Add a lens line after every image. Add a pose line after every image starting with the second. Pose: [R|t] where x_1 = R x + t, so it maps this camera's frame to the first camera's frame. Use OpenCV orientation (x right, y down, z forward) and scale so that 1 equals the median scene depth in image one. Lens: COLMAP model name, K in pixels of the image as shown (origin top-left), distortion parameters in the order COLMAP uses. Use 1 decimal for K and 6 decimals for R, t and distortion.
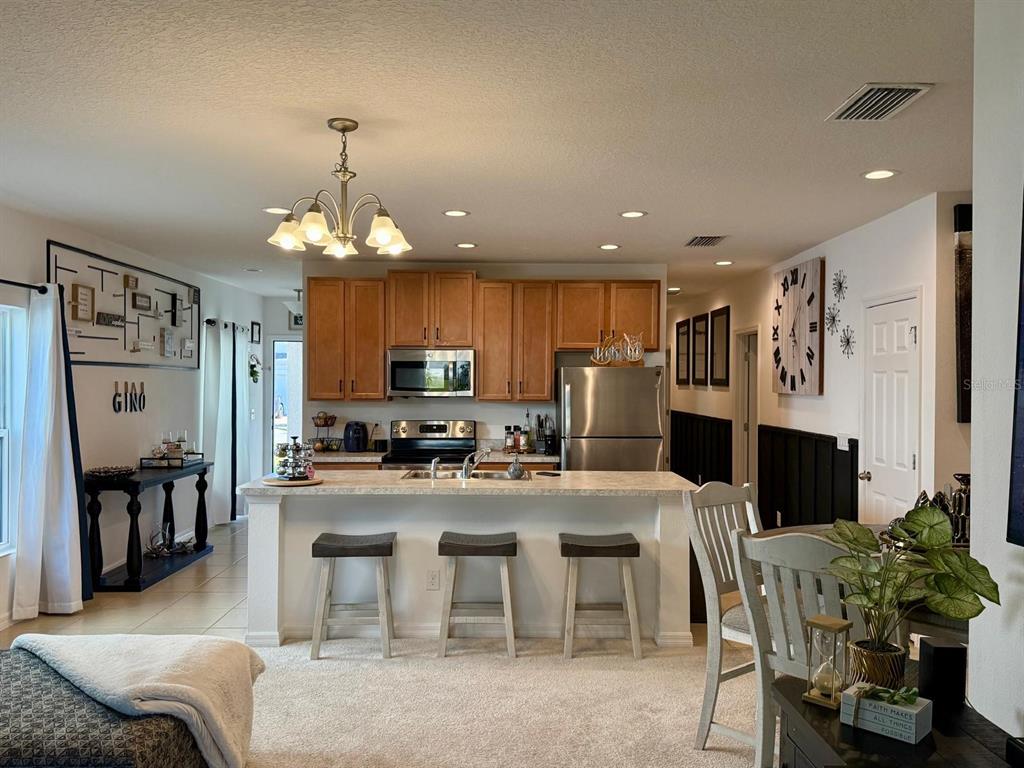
lens RADIAL K [[829.5, 0, 511.6], [0, 829.5, 388.9], [0, 0, 1]] dist [0.158179, -0.301601]
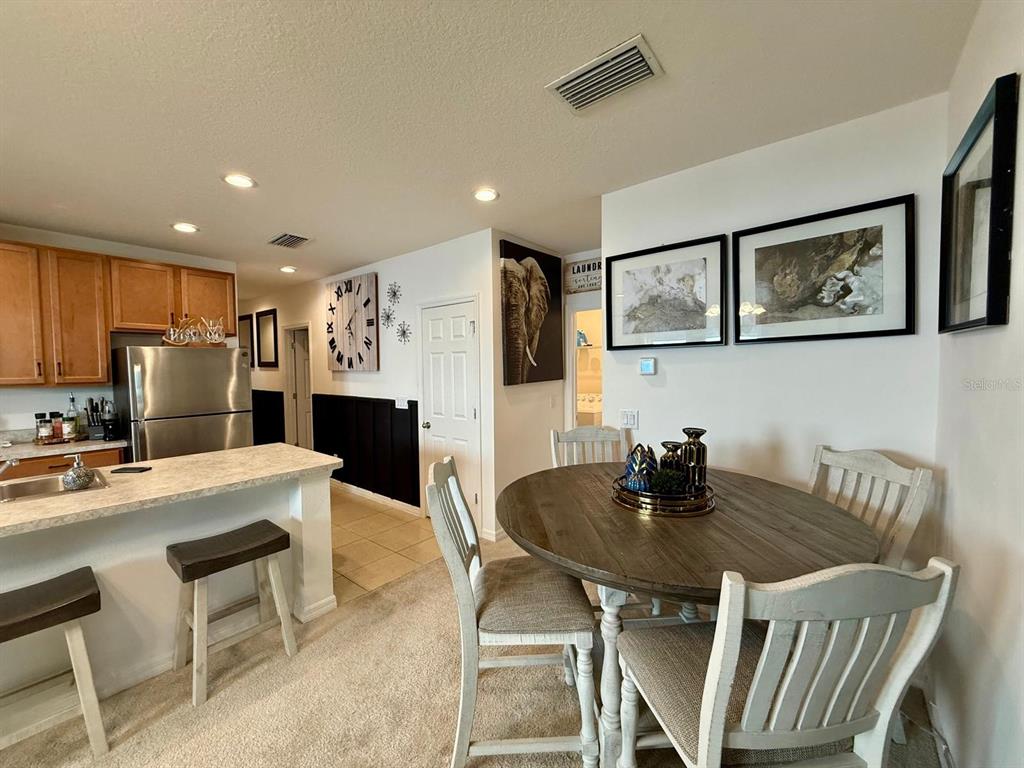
lens RADIAL K [[408.5, 0, 511.3], [0, 408.5, 386.5], [0, 0, 1]] dist [0.000330, 0.000046]
pose [[0.635788, -0.046890, 0.770438, -0.019788], [0.017466, 0.998771, 0.046373, 0.004957], [-0.771666, -0.016027, 0.635826, 0.348394]]
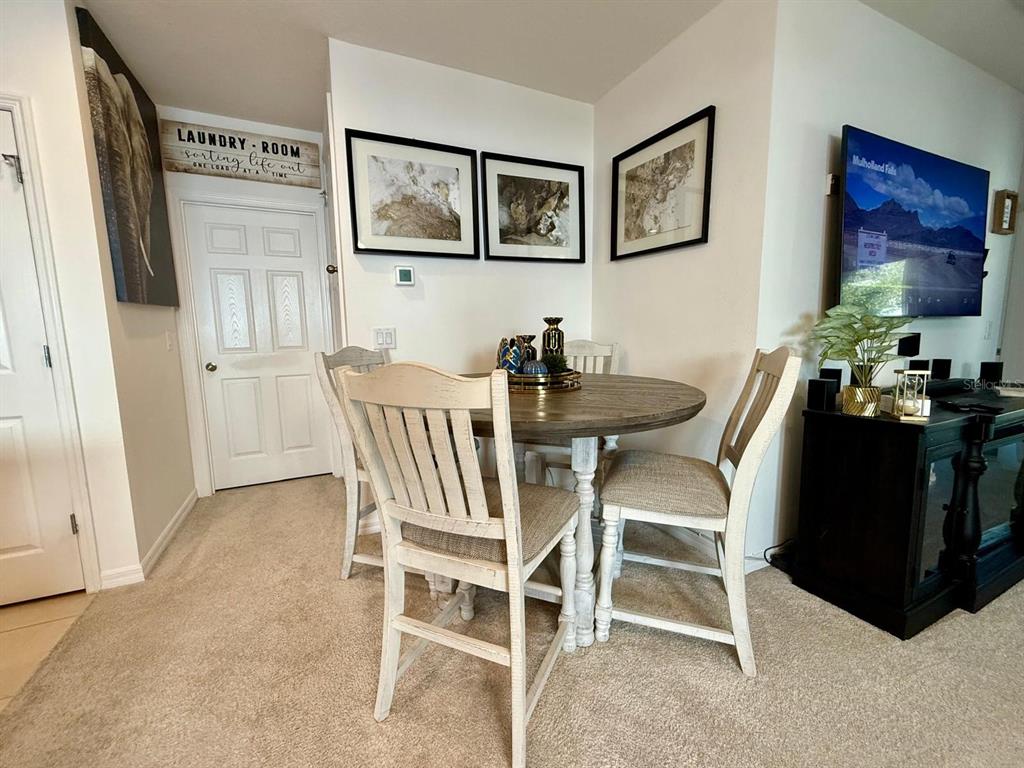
lens RADIAL K [[423.7, 0, 511.9], [0, 423.7, 385.0], [0, 0, 1]] dist [-0.001093, -0.000097]
pose [[-0.422859, -0.116744, 0.898644, -0.010400], [0.016296, 0.990527, 0.136349, 0.046779], [-0.906049, 0.072301, -0.416951, 0.553112]]
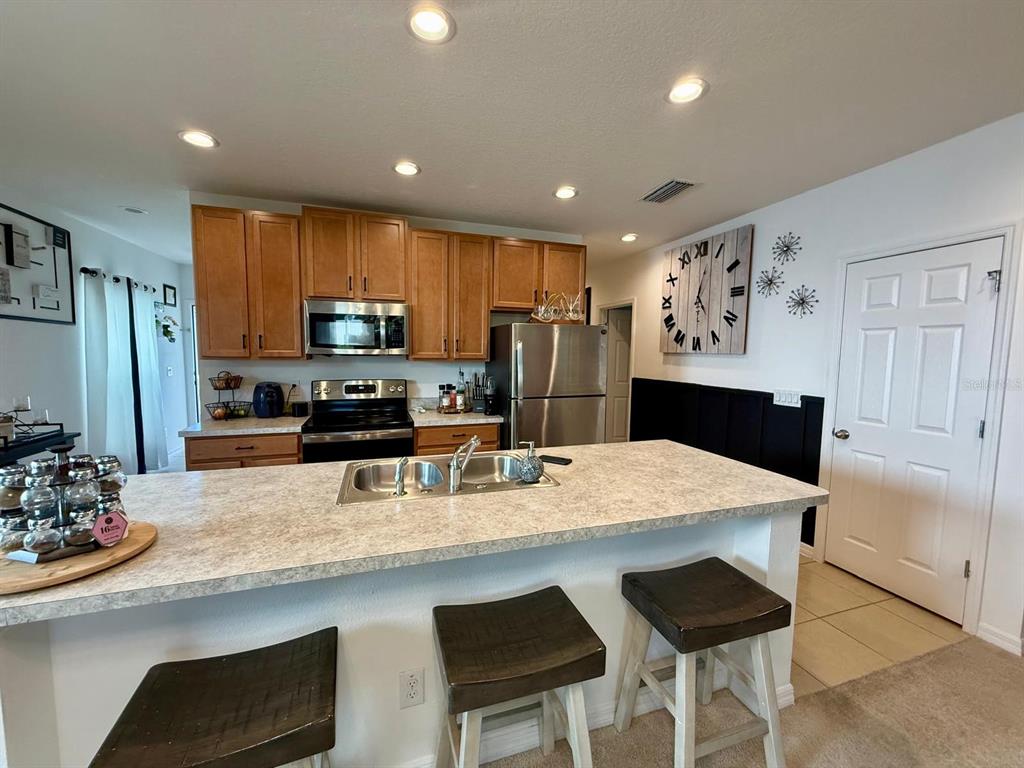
lens RADIAL K [[408.5, 0, 511.3], [0, 408.5, 386.5], [0, 0, 1]] dist [0.000330, 0.000046]
pose [[0.950295, -0.020217, 0.310693, -0.078616], [-0.004891, 0.996797, 0.079822, 0.007526], [-0.311312, -0.077374, 0.947153, 0.526228]]
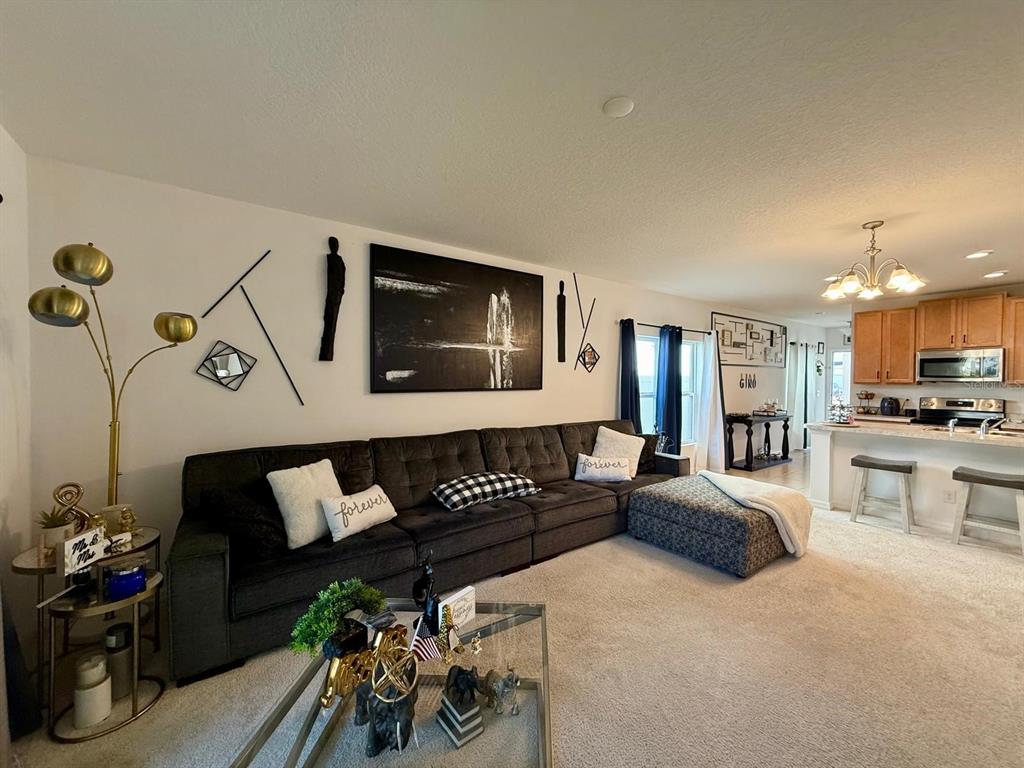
lens RADIAL K [[408.5, 0, 511.3], [0, 408.5, 386.5], [0, 0, 1]] dist [0.000330, 0.000046]
pose [[0.582129, 0.013417, -0.812986, 0.033275], [-0.007371, 0.999910, 0.011223, 0.015569], [0.813063, -0.000541, 0.582175, -0.073426]]
